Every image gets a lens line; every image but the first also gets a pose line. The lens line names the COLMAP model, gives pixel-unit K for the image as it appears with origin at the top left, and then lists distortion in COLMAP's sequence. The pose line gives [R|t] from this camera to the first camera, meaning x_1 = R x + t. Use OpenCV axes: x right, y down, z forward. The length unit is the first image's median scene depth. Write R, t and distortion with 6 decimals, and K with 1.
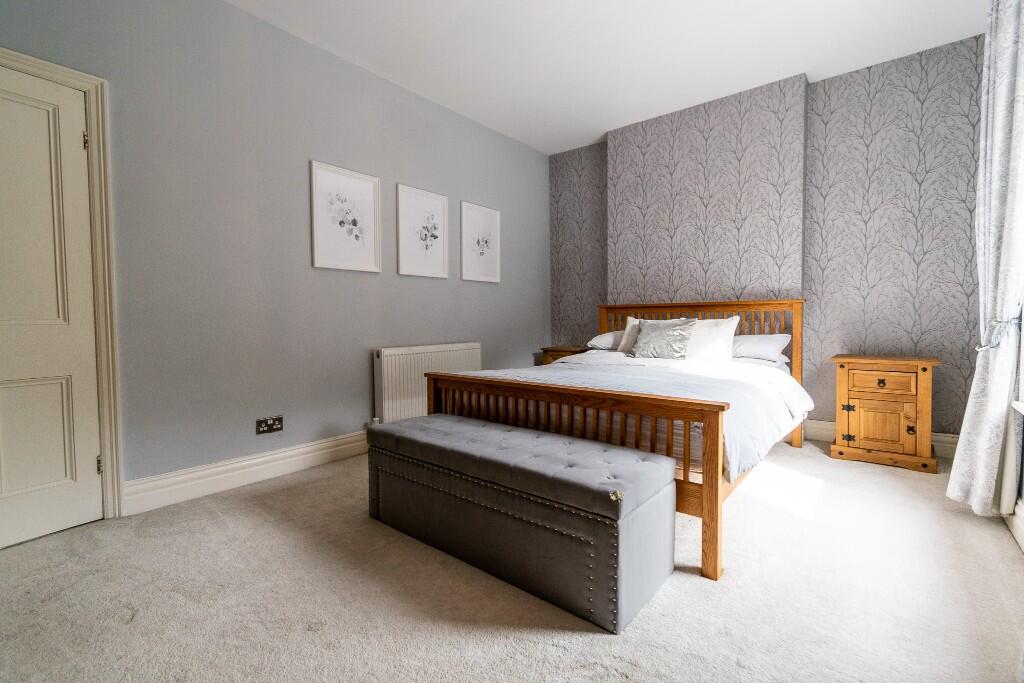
lens RADIAL K [[451.6, 0, 516.1], [0, 451.6, 334.7], [0, 0, 1]] dist [0.000910, -0.000075]
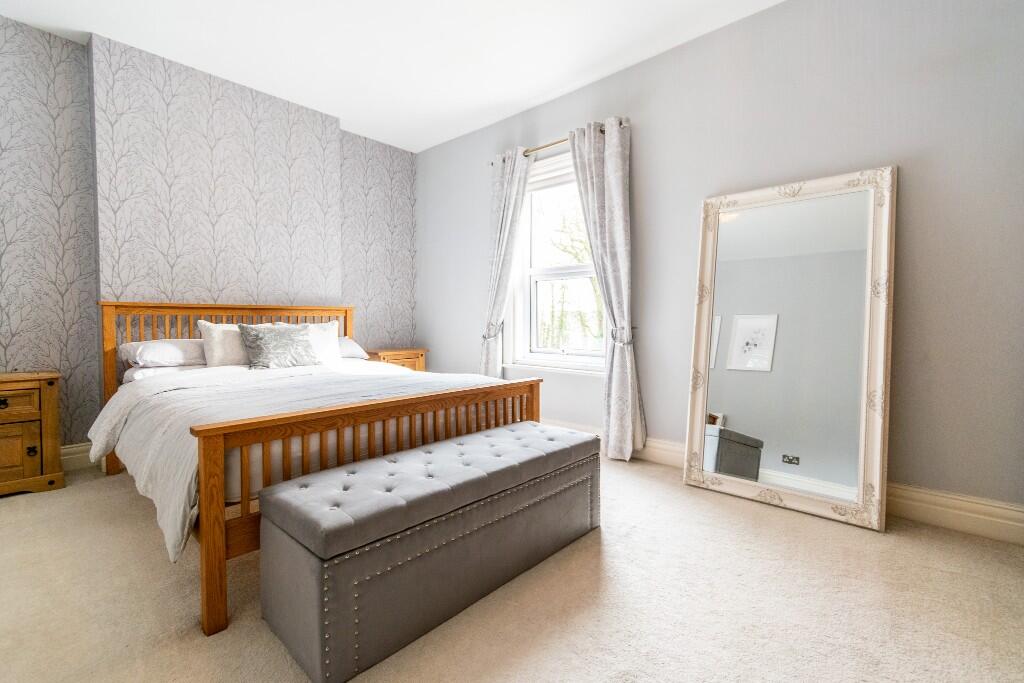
lens RADIAL K [[451.6, 0, 516.1], [0, 451.6, 334.7], [0, 0, 1]] dist [0.000910, -0.000075]
pose [[0.046384, -0.023270, 0.998653, -0.529922], [0.031495, 0.999266, 0.021821, -0.016490], [-0.998427, 0.030441, 0.047083, 0.472399]]
